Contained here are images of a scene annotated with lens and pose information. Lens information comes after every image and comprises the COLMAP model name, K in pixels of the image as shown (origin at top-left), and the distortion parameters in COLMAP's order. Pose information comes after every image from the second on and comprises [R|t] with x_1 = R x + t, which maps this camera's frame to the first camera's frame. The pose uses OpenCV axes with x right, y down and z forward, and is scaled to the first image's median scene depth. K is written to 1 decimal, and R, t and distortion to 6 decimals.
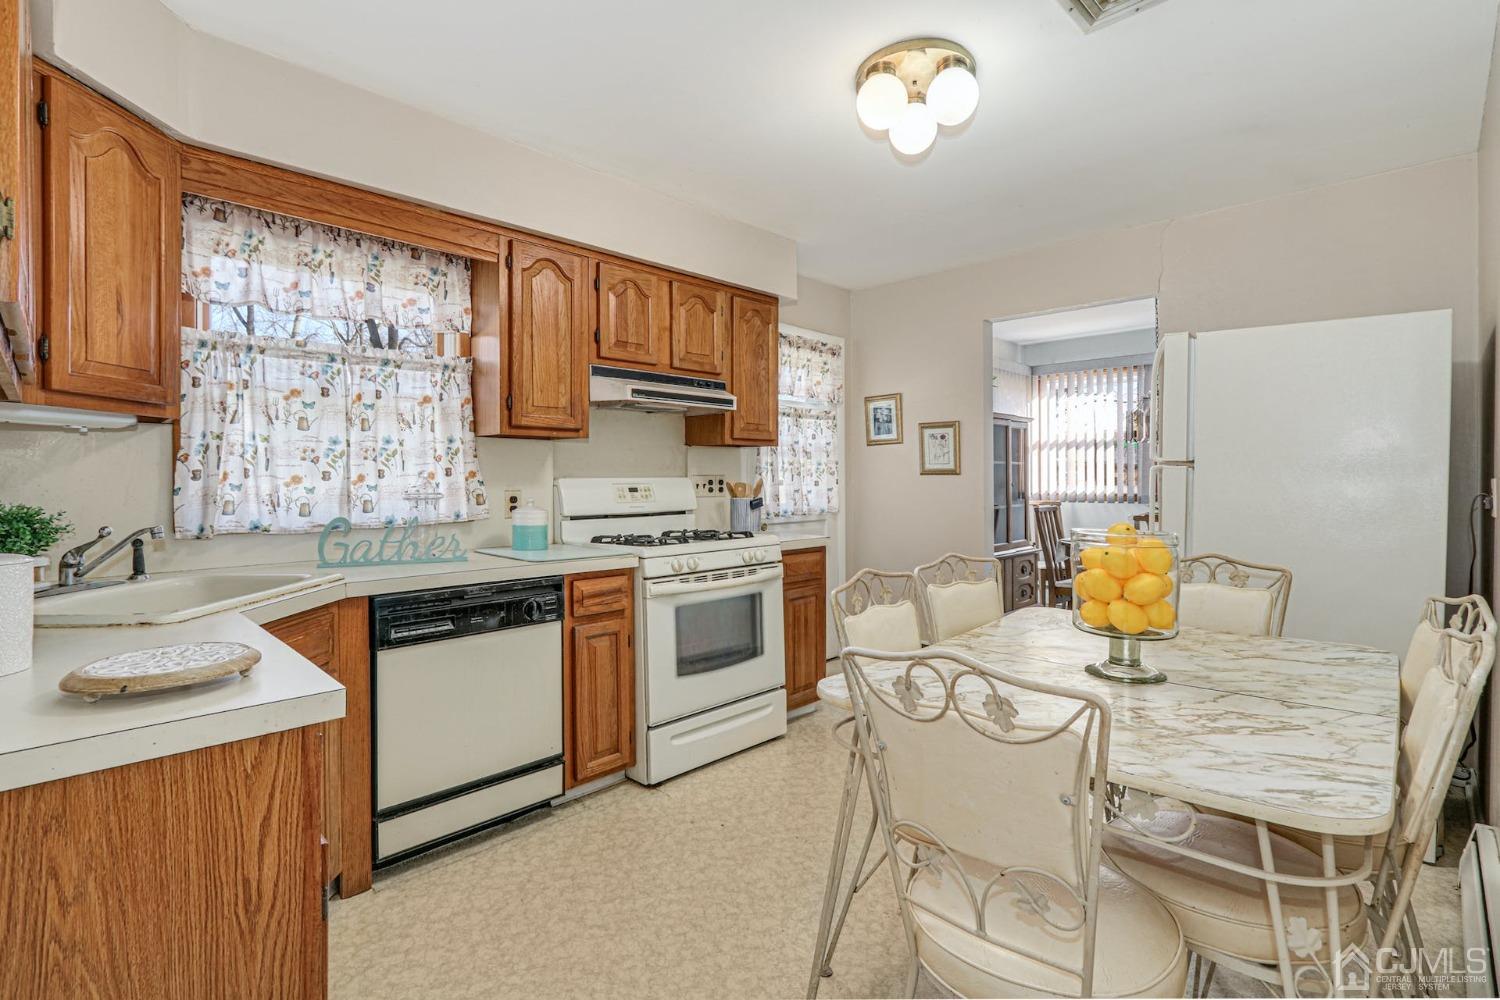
lens RADIAL K [[703.0, 0, 741.4], [0, 703.0, 491.2], [0, 0, 1]] dist [-0.005861, -0.000487]
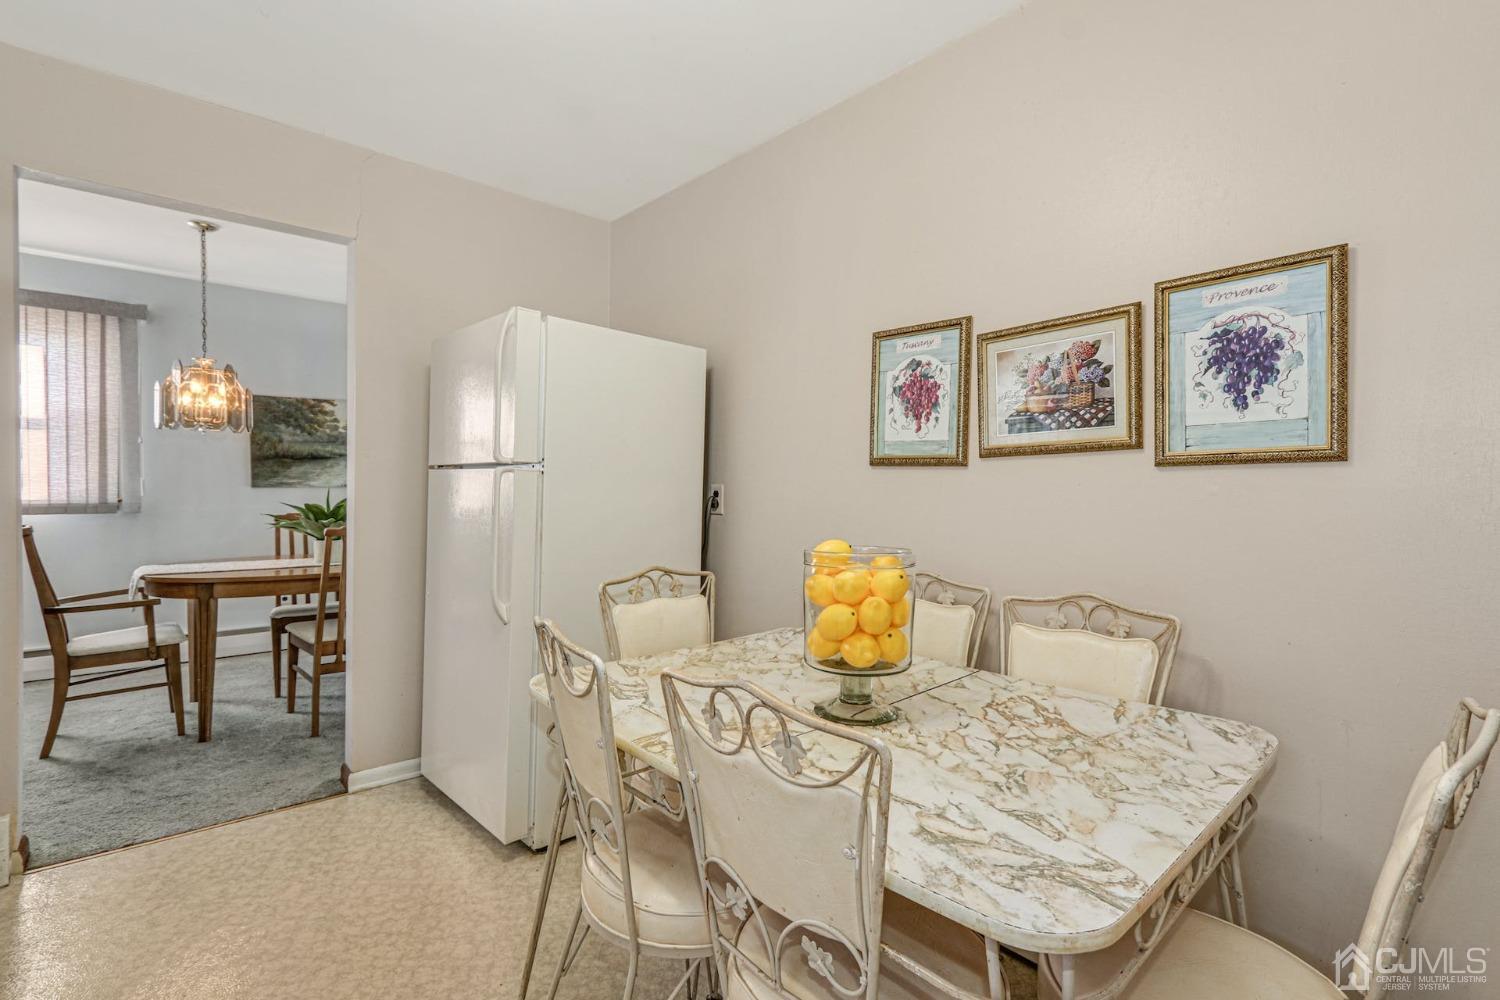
lens RADIAL K [[703.0, 0, 745.3], [0, 703.0, 494.2], [0, 0, 1]] dist [-0.005861, -0.000487]
pose [[0.053545, 0.002848, 0.998561, -0.405423], [0.004142, 0.999987, -0.003074, -0.001642], [-0.998557, 0.004300, 0.053532, 1.416959]]
